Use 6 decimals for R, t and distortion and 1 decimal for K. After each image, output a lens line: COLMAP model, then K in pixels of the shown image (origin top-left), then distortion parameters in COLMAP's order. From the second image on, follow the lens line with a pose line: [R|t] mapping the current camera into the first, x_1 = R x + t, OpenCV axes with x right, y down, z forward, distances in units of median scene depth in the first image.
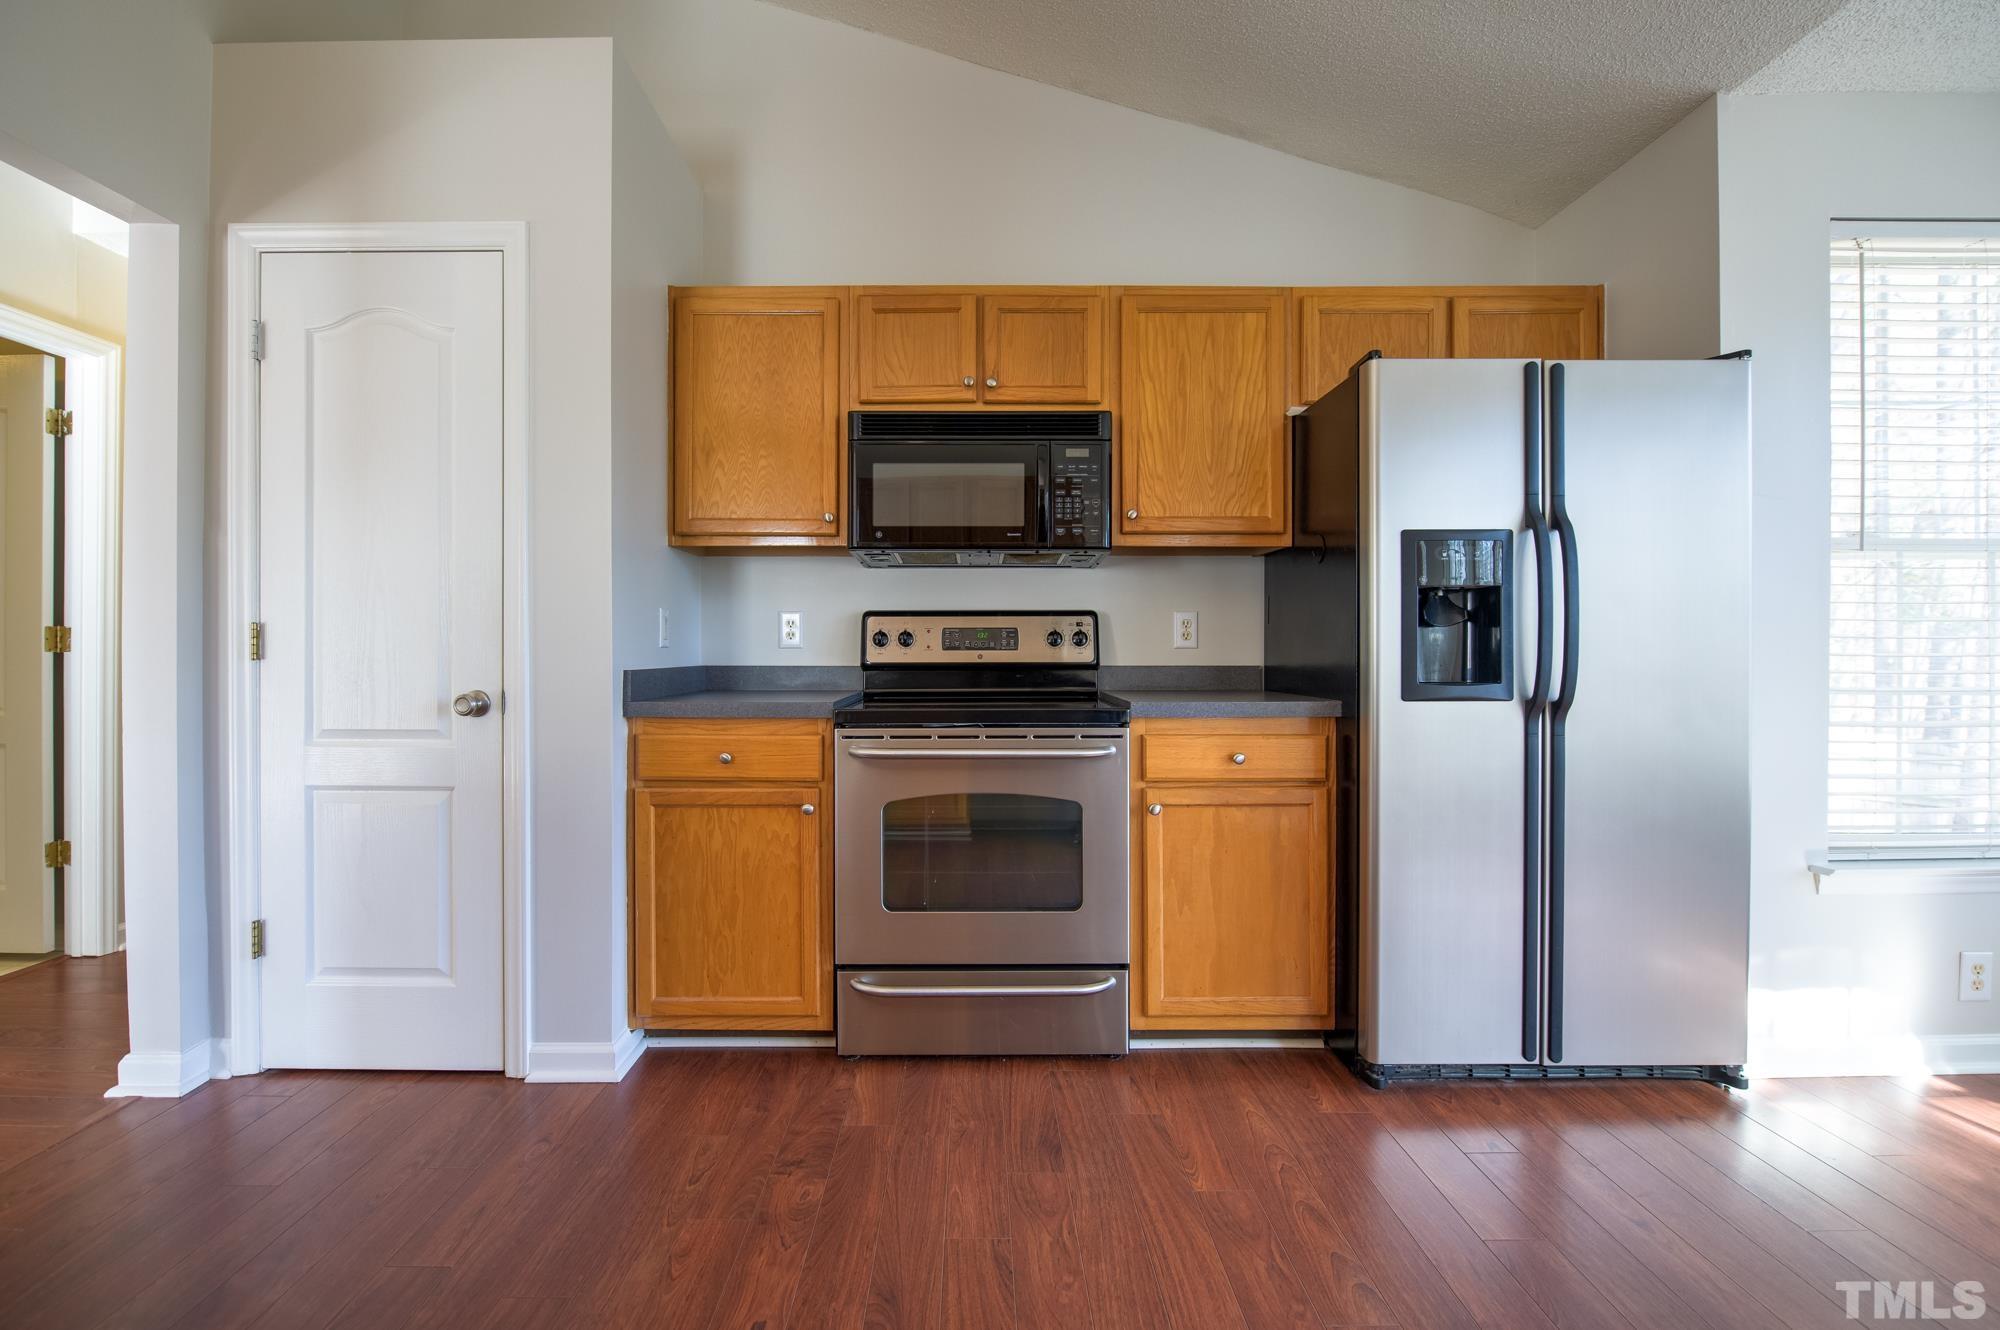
lens RADIAL K [[855.1, 0, 972.6], [0, 855.1, 653.6], [0, 0, 1]] dist [-0.009293, -0.000705]
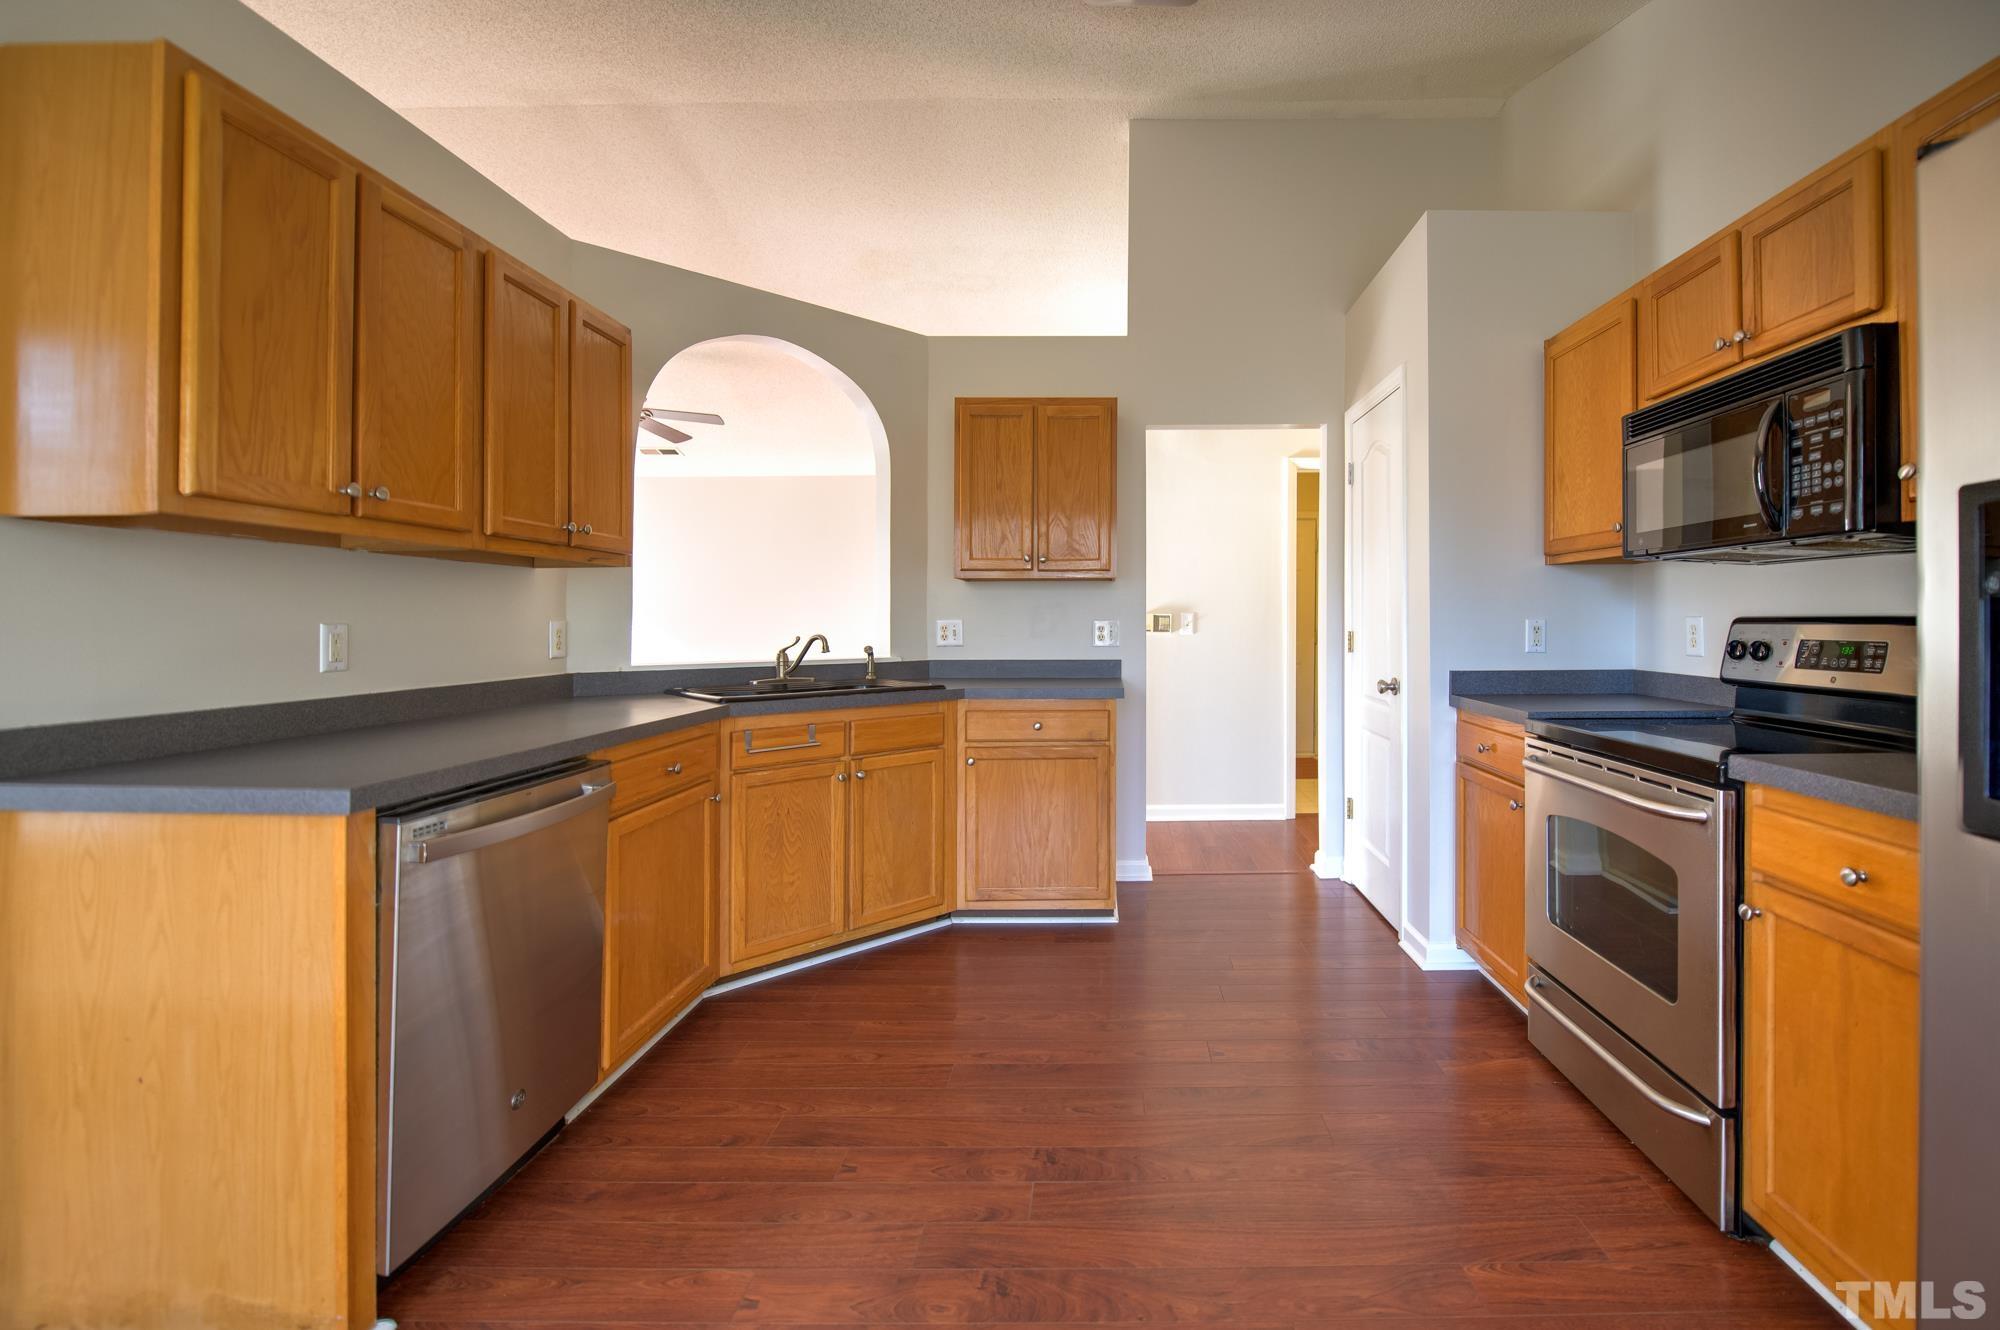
lens RADIAL K [[864.3, 0, 1124.2], [0, 864.3, 612.5], [0, 0, 1]] dist [-0.001435, -0.000146]
pose [[0.015383, -0.008120, -0.999849, 0.914465], [-0.002140, 0.999964, -0.008154, -0.057933], [0.999879, 0.002265, 0.015365, 0.464054]]
